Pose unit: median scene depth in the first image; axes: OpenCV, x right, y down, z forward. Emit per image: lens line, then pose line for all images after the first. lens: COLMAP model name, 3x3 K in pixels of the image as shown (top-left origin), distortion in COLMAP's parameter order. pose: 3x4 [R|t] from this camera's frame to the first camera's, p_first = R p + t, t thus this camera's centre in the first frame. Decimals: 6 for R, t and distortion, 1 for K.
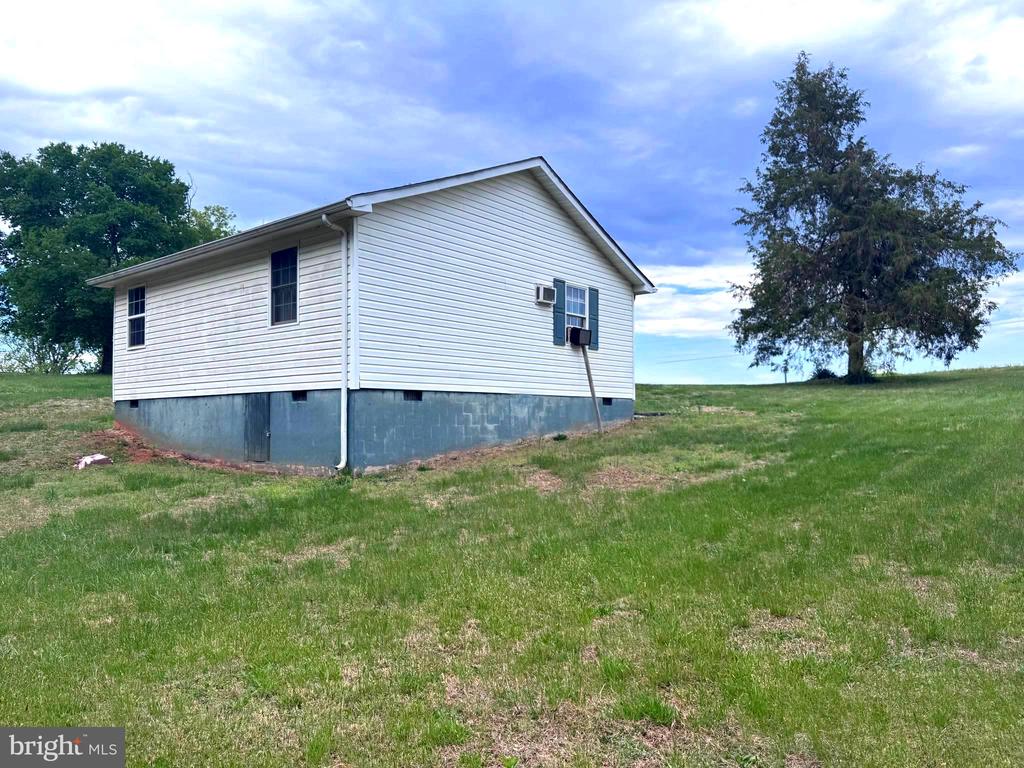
lens RADIAL K [[721.3, 0, 512.0], [0, 721.3, 384.0], [0, 0, 1]] dist [0.068439, -0.080605]
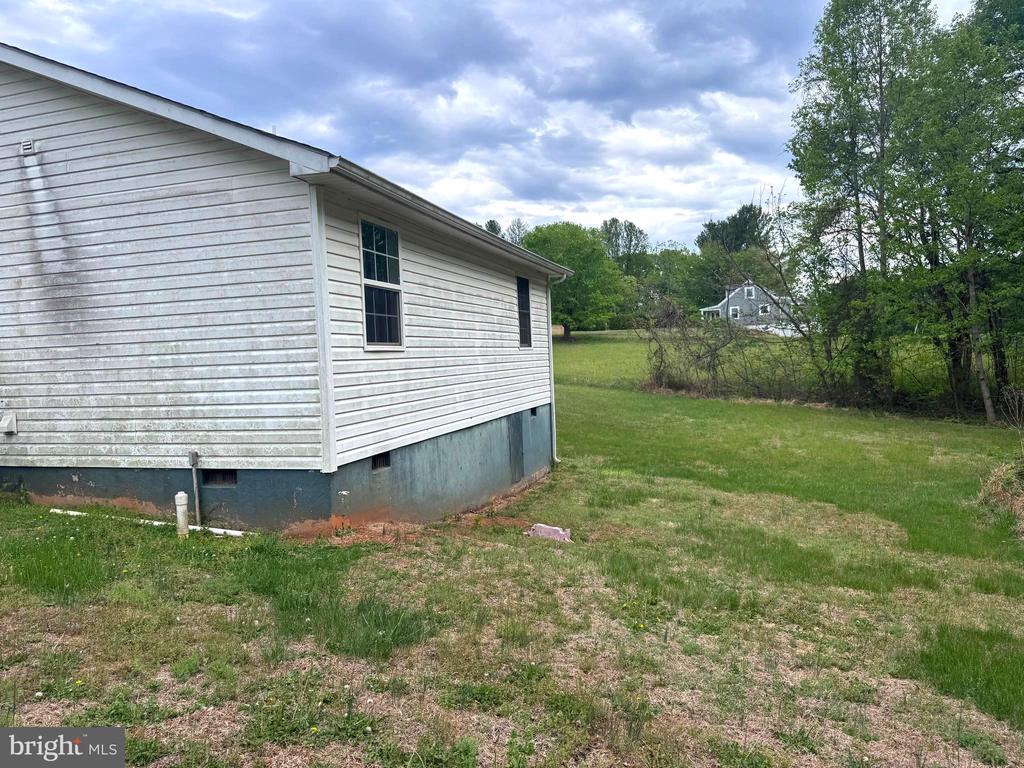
lens RADIAL K [[721.3, 0, 512.0], [0, 721.3, 384.0], [0, 0, 1]] dist [0.068439, -0.080605]
pose [[-0.393527, -0.008000, 0.919278, -1.060298], [0.003621, 0.999941, 0.010252, -0.031403], [-0.919306, 0.007363, -0.393475, 1.177571]]
